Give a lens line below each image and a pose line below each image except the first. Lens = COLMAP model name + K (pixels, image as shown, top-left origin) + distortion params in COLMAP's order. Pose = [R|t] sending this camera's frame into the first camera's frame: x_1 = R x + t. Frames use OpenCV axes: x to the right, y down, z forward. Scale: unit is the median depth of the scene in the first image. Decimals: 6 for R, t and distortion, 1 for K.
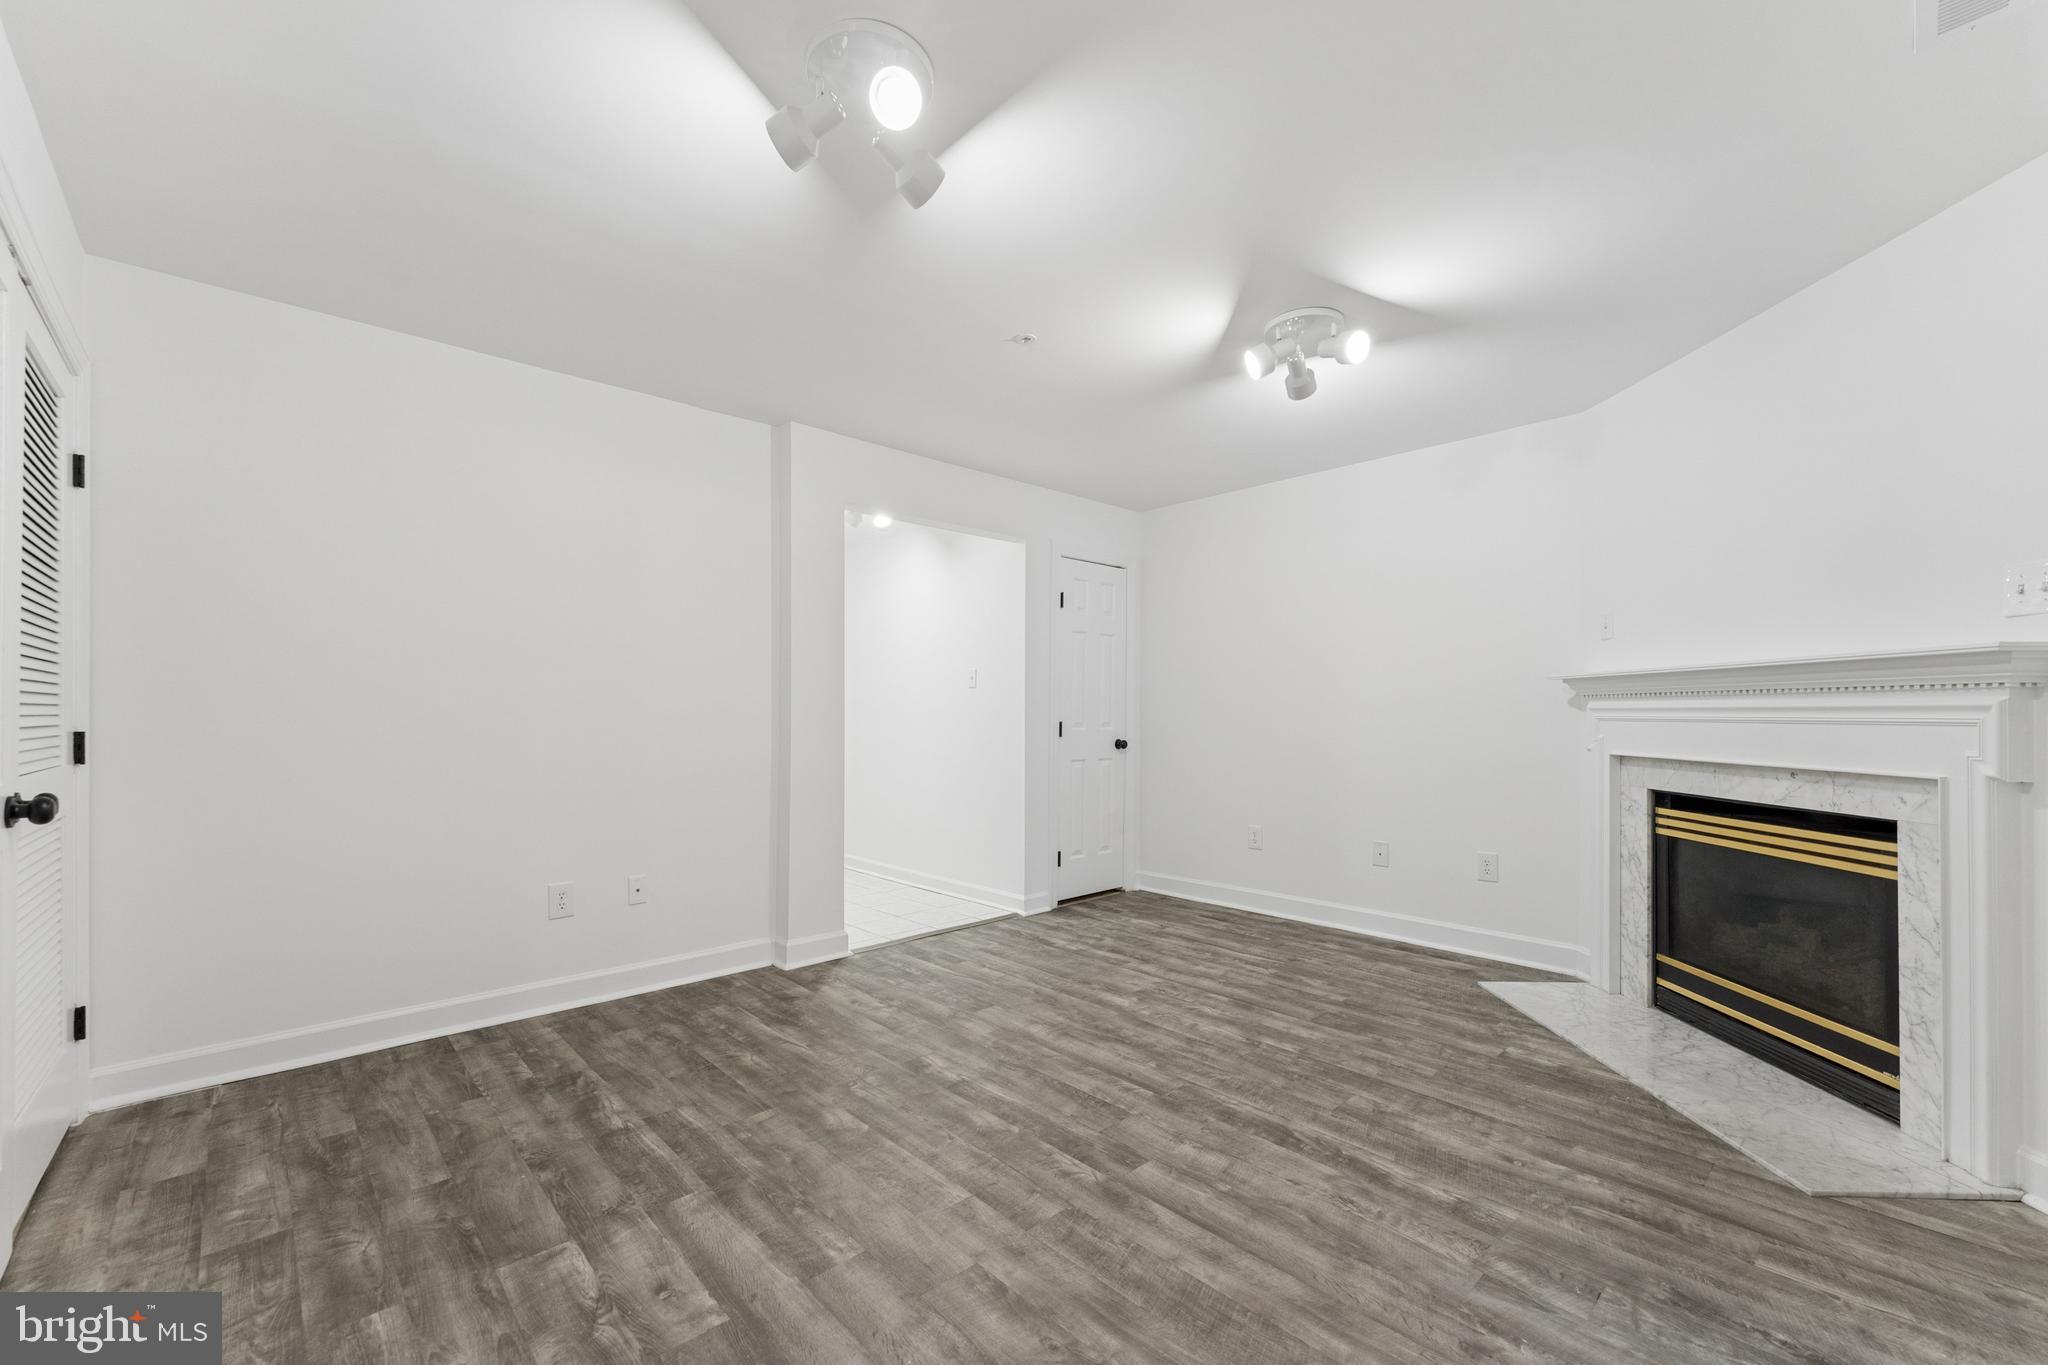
lens RADIAL K [[828.6, 0, 1009.8], [0, 828.6, 705.7], [0, 0, 1]] dist [-0.002555, 0.000200]
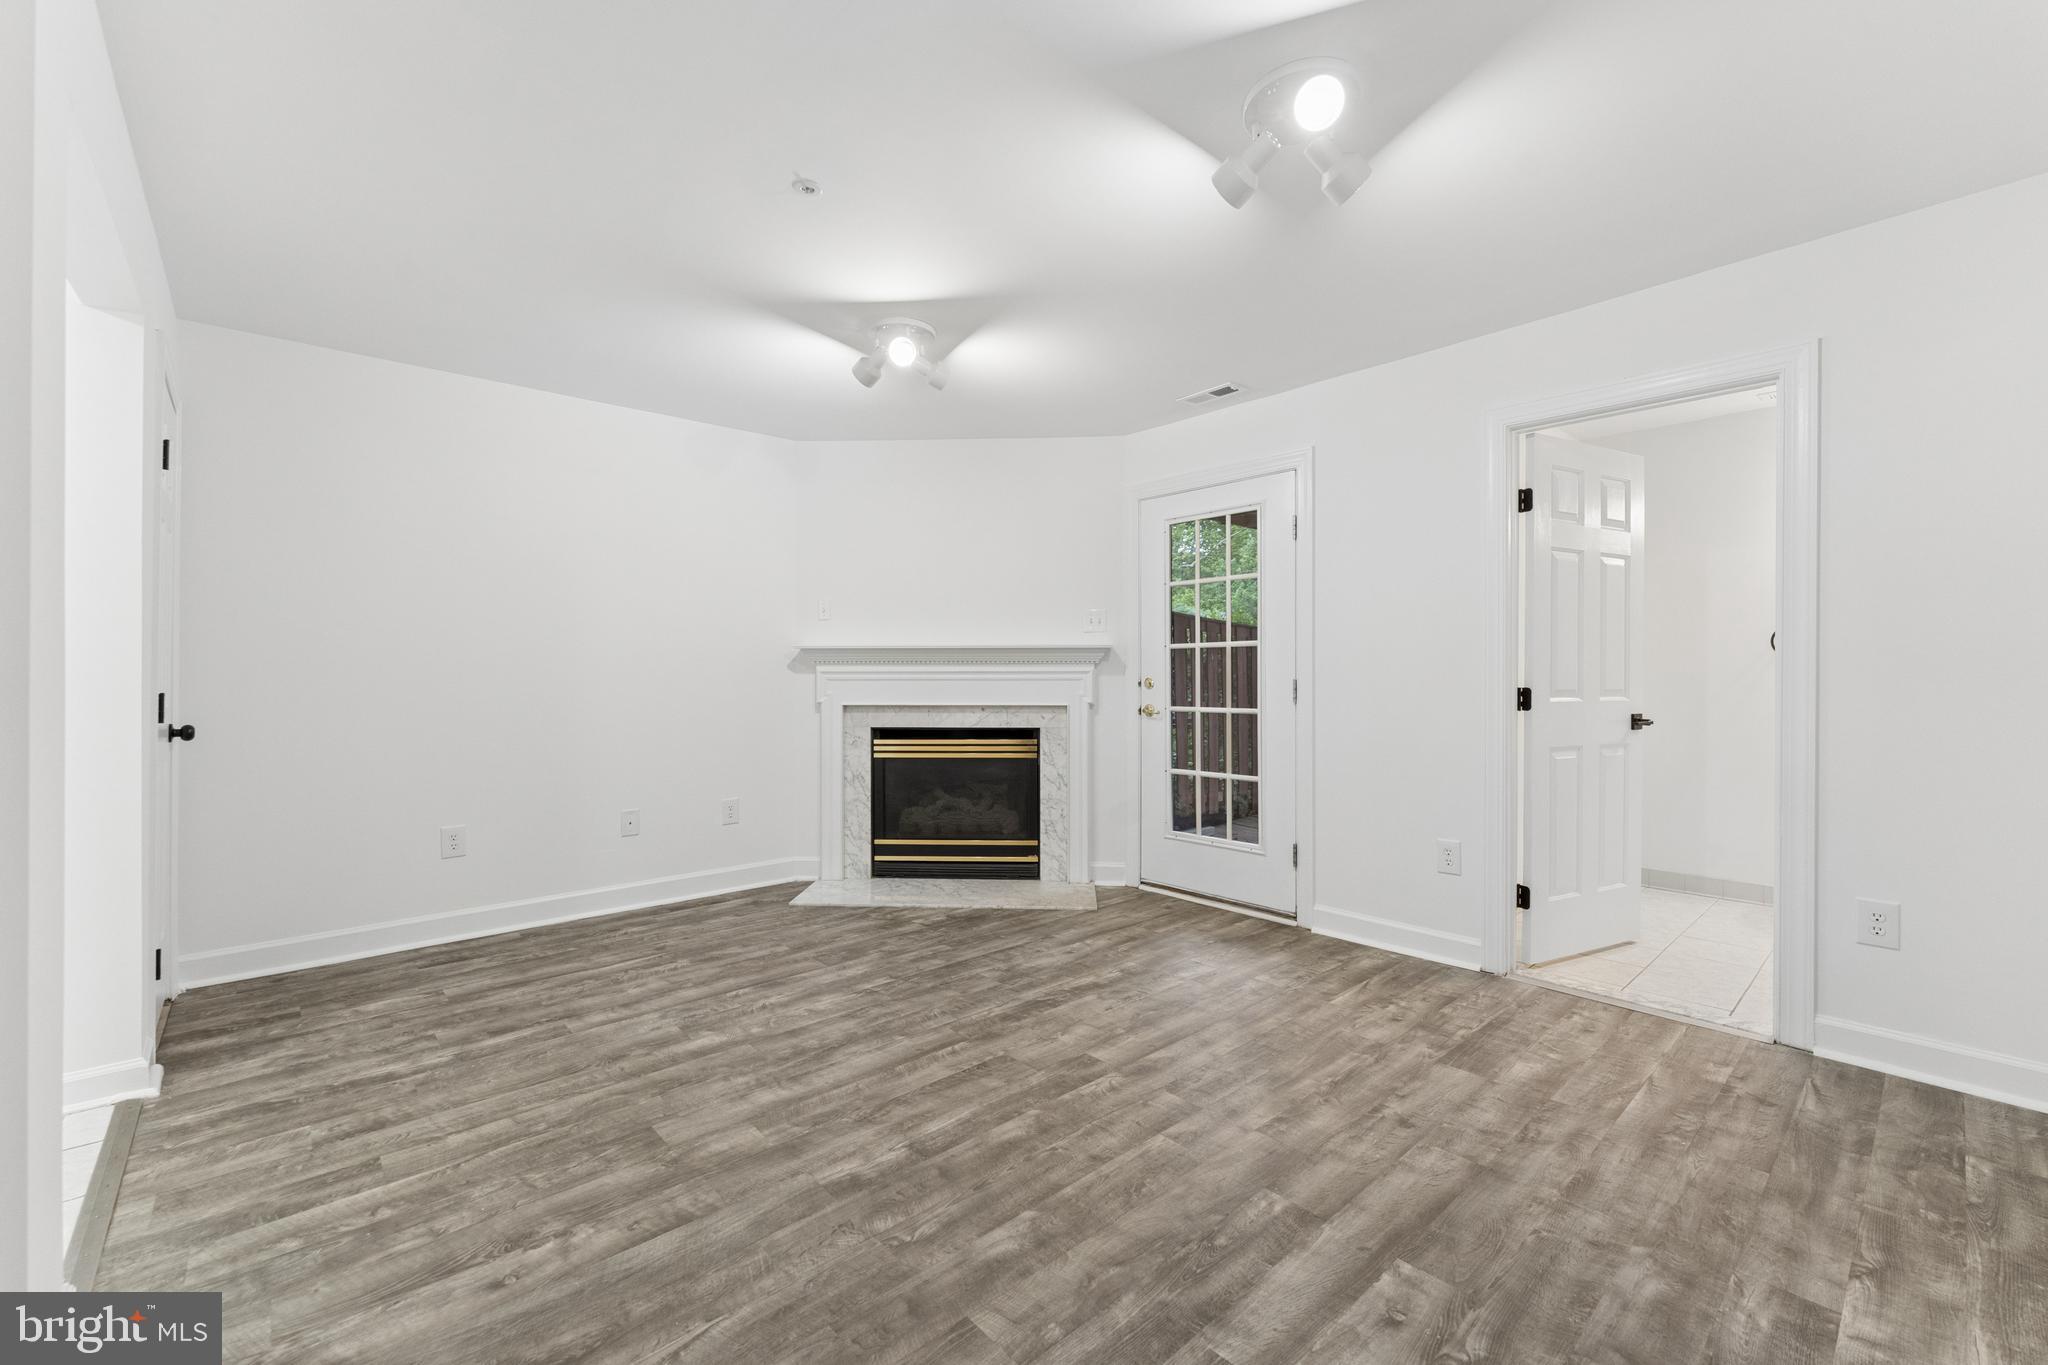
lens RADIAL K [[836.8, 0, 1024.0], [0, 836.8, 682.5], [0, 0, 1]] dist [-0.001412, -0.000458]
pose [[0.014205, -0.011412, 0.999834, -0.833954], [-0.006052, 0.999916, 0.011499, 0.005413], [-0.999881, -0.006215, 0.014135, 0.878036]]
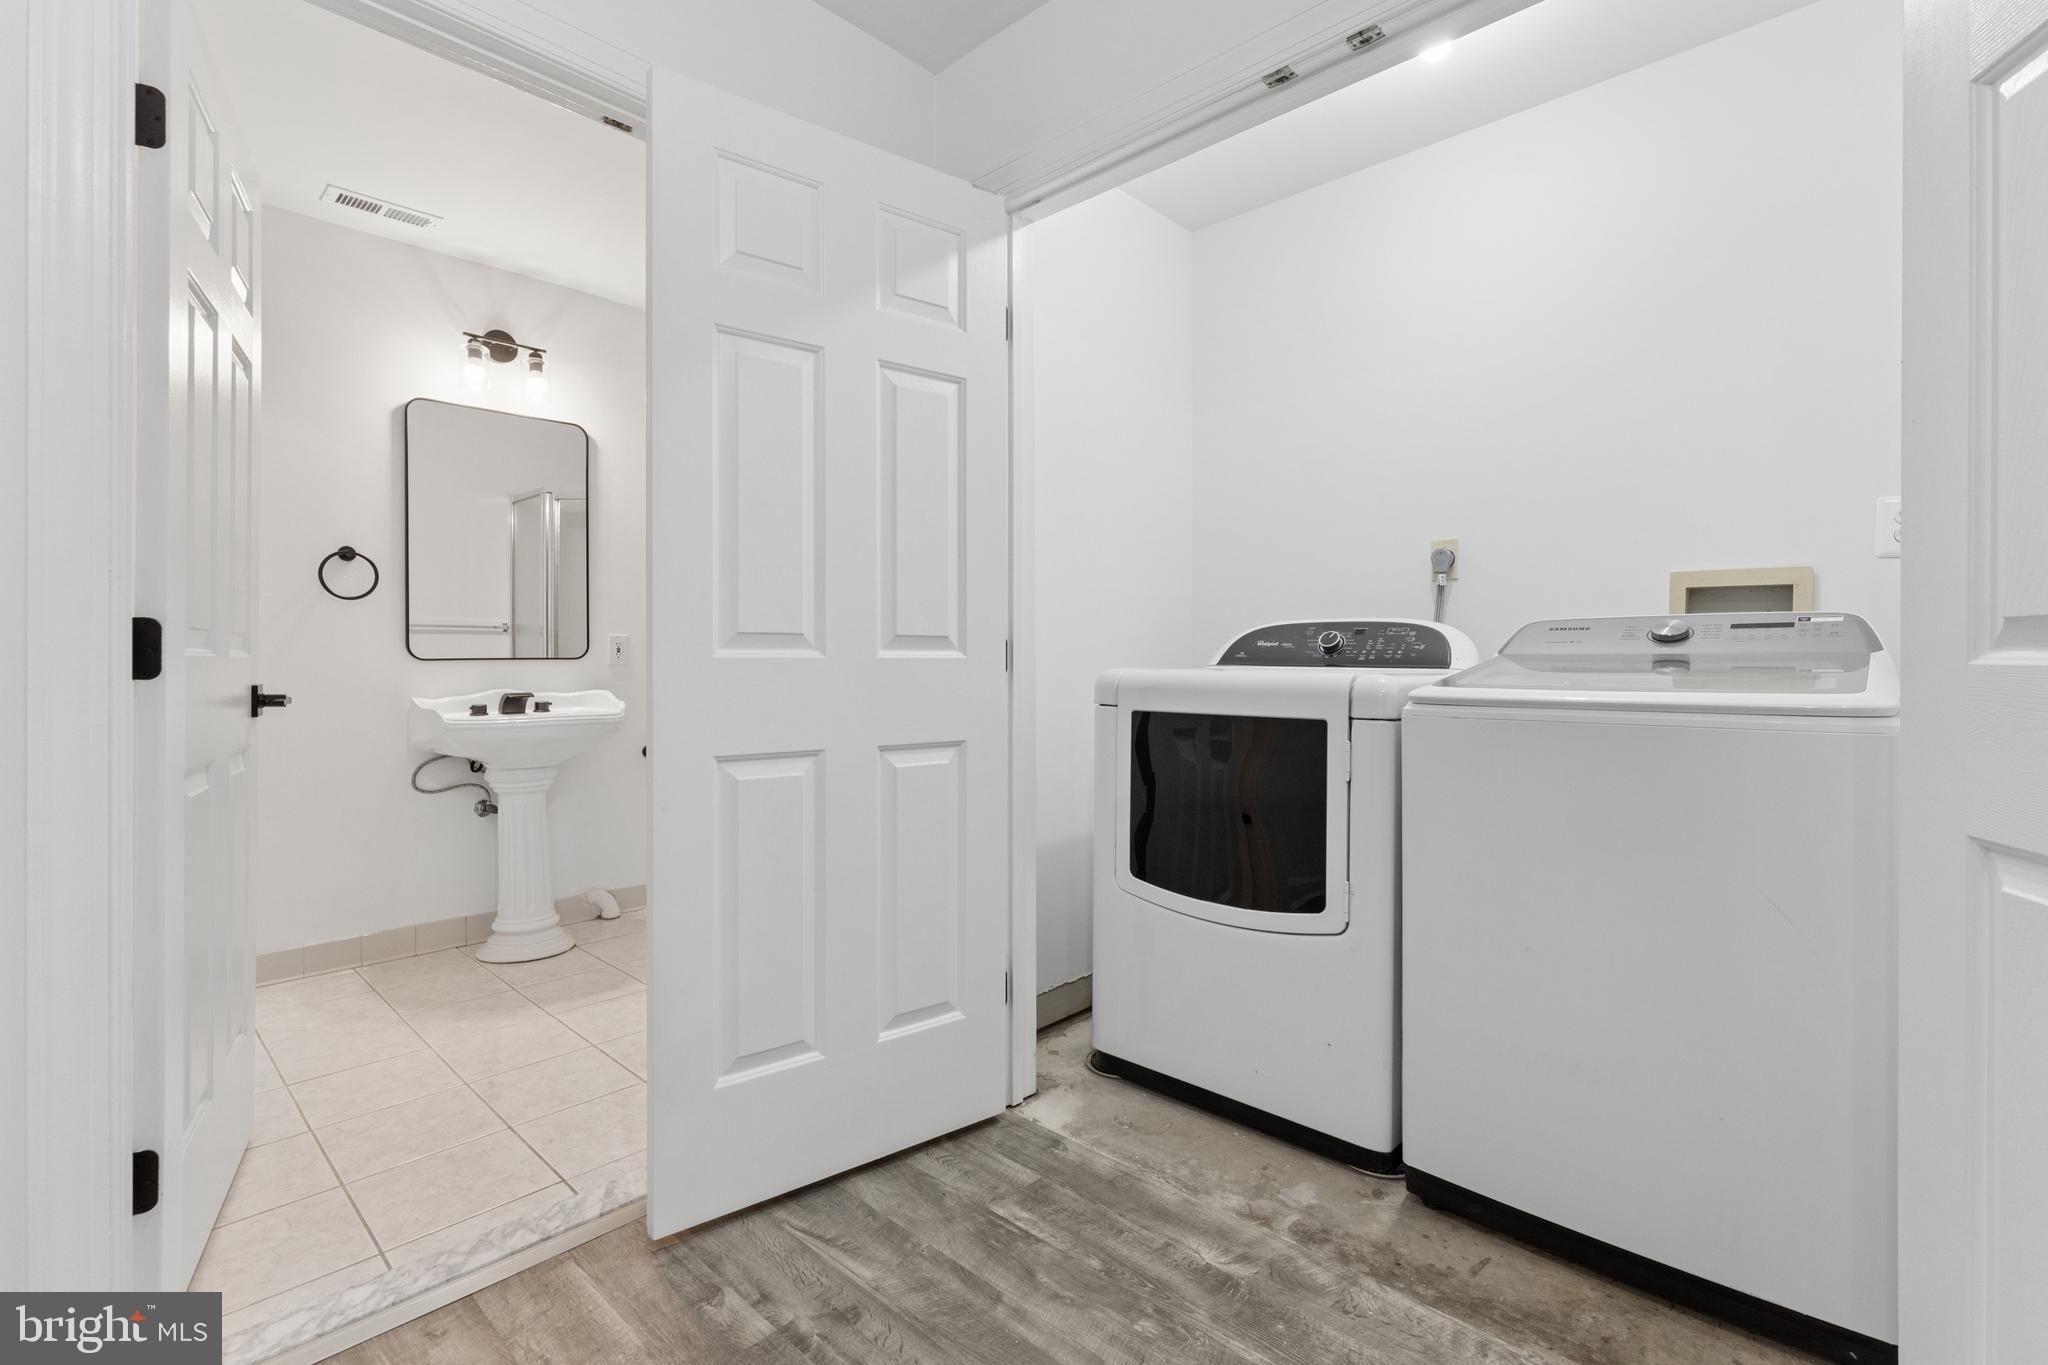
lens RADIAL K [[923.1, 0, 1023.9], [0, 923.1, 666.1], [0, 0, 1]] dist [0.000163, 0.000022]
pose [[-0.997140, -0.005372, -0.075379, -0.033828], [-0.005471, 0.999984, 0.001111, 0.045660], [0.075372, 0.001520, -0.997154, 0.693857]]
